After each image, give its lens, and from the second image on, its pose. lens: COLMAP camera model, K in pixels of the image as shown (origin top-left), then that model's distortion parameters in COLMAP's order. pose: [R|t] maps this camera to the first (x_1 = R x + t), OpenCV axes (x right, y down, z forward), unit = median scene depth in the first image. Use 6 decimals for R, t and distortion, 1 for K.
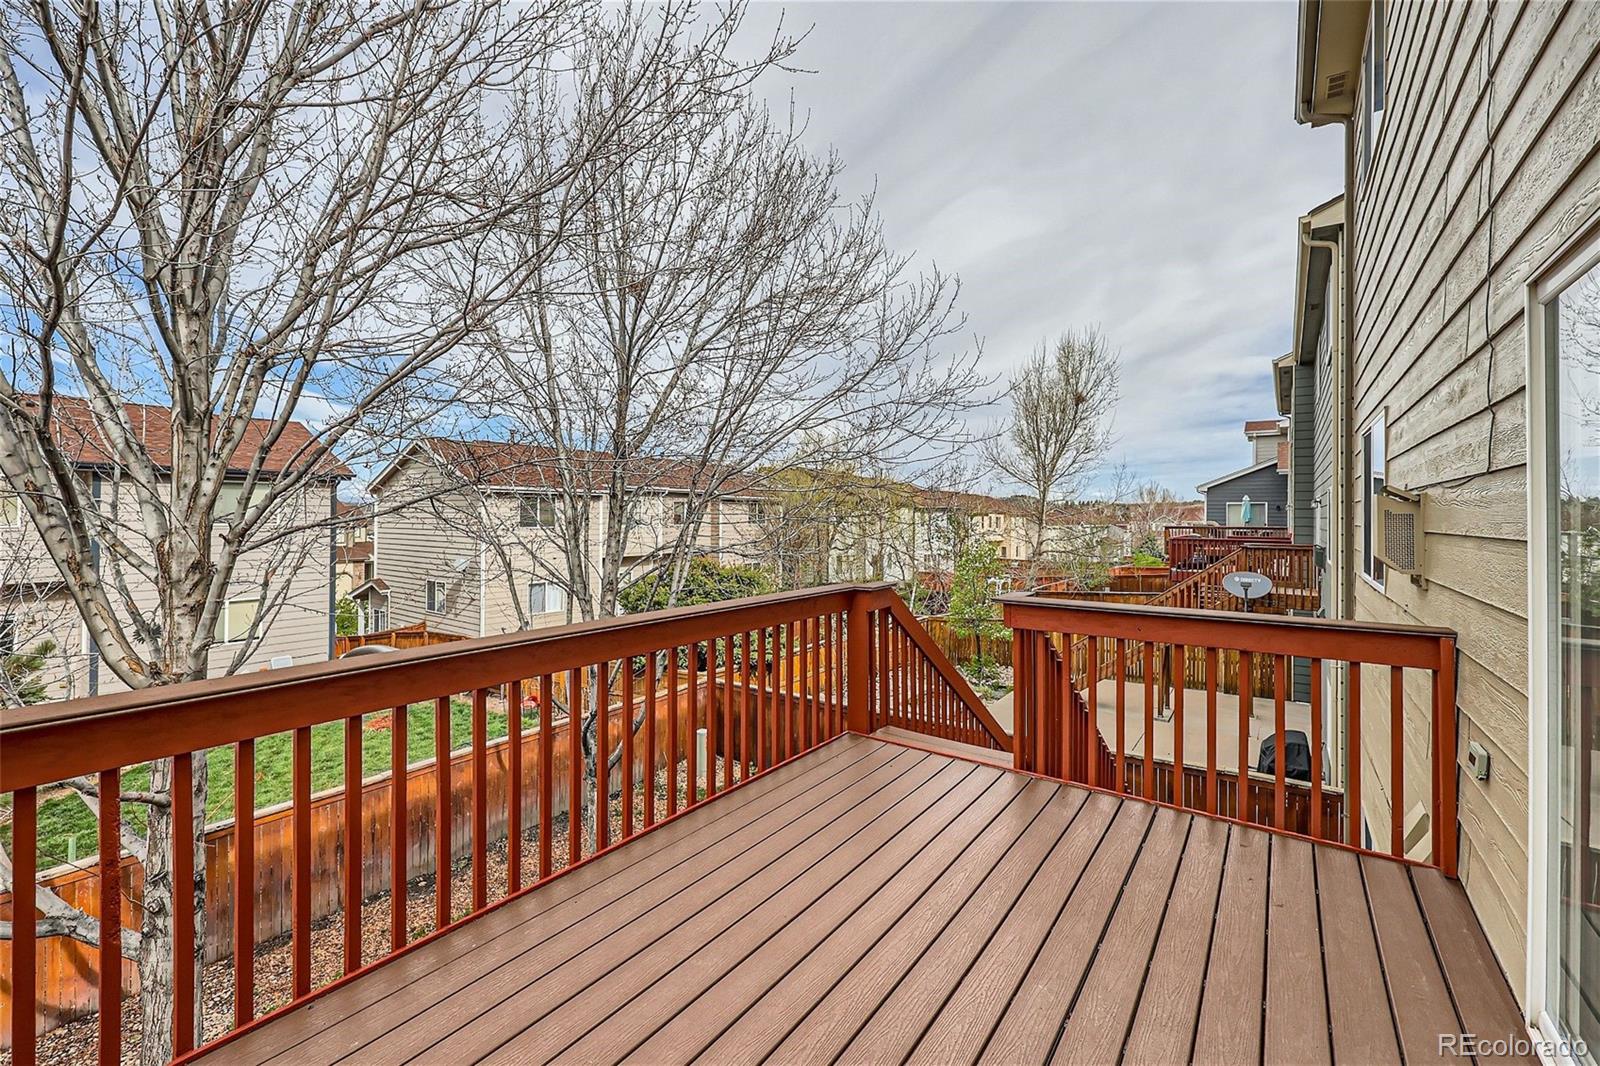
lens RADIAL K [[659.9, 0, 811.4], [0, 659.9, 523.5], [0, 0, 1]] dist [-0.004447, -0.000037]
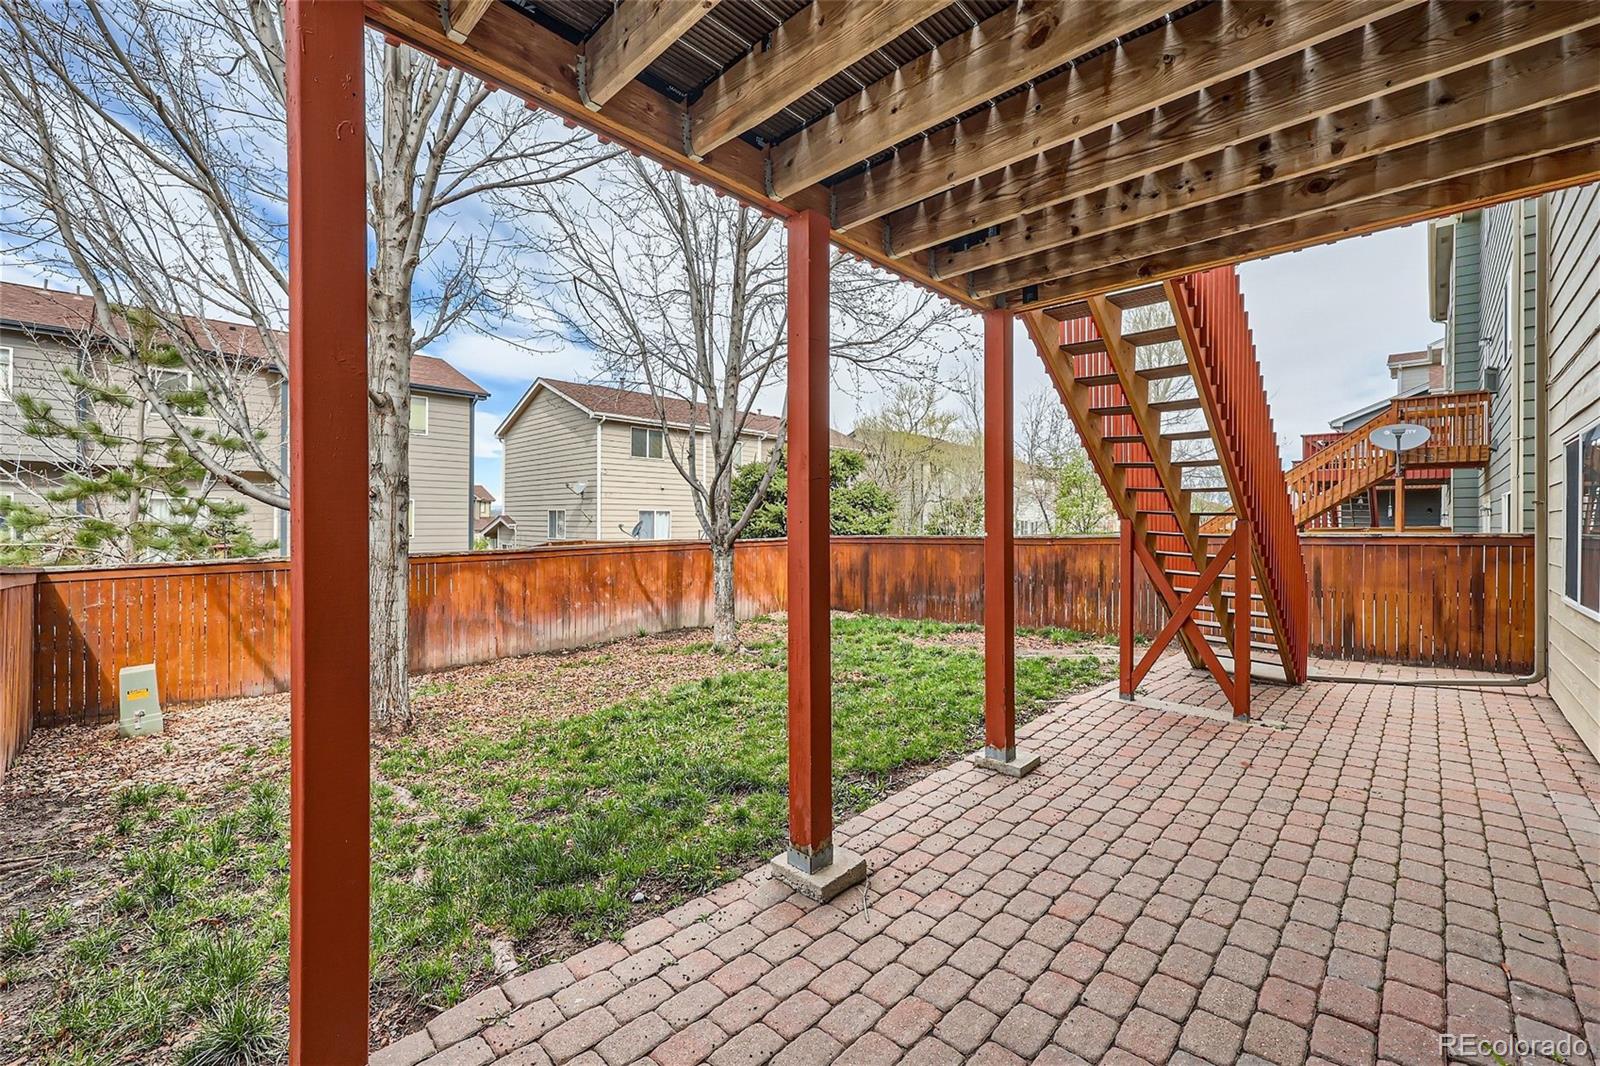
lens RADIAL K [[659.9, 0, 810.0], [0, 659.9, 533.0], [0, 0, 1]] dist [-0.004447, -0.000037]
pose [[0.990733, -0.002987, -0.135792, -0.042601], [0.003401, 0.999990, 0.002813, 0.357251], [0.135782, -0.003248, 0.990733, -0.025798]]
